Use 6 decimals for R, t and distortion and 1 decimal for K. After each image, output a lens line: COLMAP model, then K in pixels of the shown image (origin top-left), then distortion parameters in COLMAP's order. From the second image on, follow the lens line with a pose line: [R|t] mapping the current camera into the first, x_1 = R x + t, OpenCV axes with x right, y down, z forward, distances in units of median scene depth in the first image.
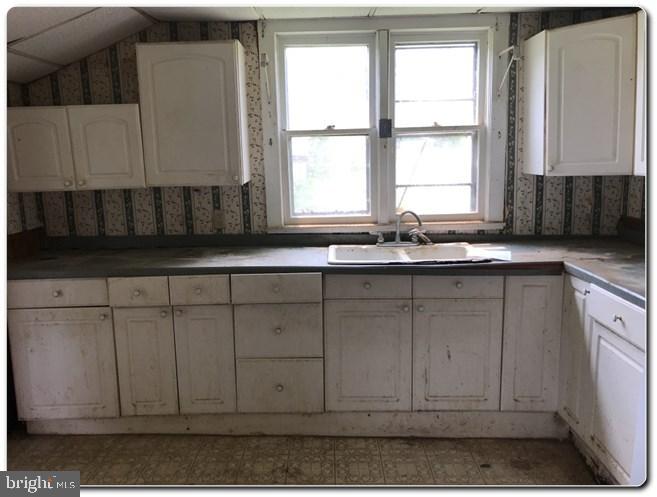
lens RADIAL K [[518.7, 0, 328.5], [0, 518.7, 248.5], [0, 0, 1]] dist [0.004975, -0.003597]
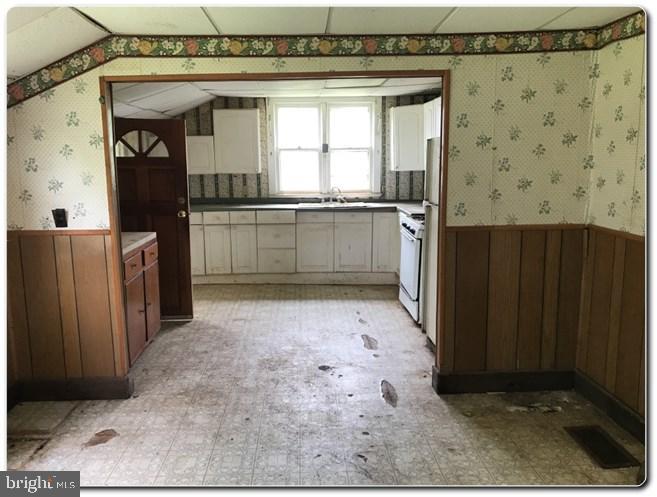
lens RADIAL K [[518.7, 0, 328.5], [0, 518.7, 248.5], [0, 0, 1]] dist [0.004975, -0.003597]
pose [[0.998568, 0.003977, 0.053356, 0.011435], [-0.003674, 0.999977, -0.005768, 0.190062], [-0.053377, 0.005563, 0.998559, -1.113530]]
